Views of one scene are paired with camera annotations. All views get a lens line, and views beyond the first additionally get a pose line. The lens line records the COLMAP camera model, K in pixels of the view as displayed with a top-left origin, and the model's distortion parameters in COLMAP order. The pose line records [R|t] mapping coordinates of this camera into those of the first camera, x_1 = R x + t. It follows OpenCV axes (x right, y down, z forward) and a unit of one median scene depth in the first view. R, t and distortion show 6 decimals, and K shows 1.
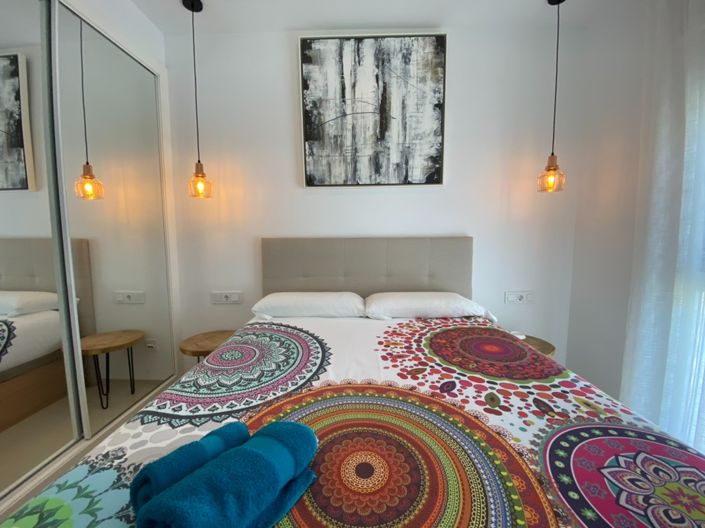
lens RADIAL K [[283.6, 0, 354.4], [0, 283.6, 264.0], [0, 0, 1]] dist [0.013784, -0.016415]
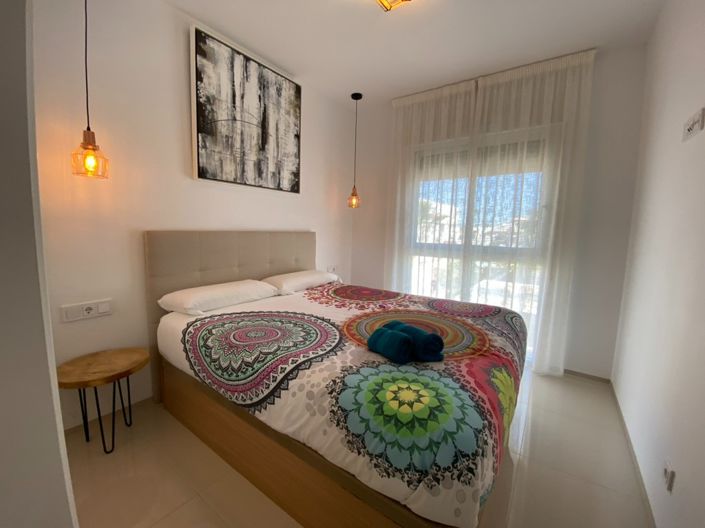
lens RADIAL K [[283.6, 0, 350.5], [0, 283.6, 263.2], [0, 0, 1]] dist [0.013784, -0.016415]
pose [[0.567854, -0.080020, 0.819231, -0.734283], [0.057809, 0.996683, 0.057283, -0.006275], [-0.821097, 0.014830, 0.570596, 0.011792]]
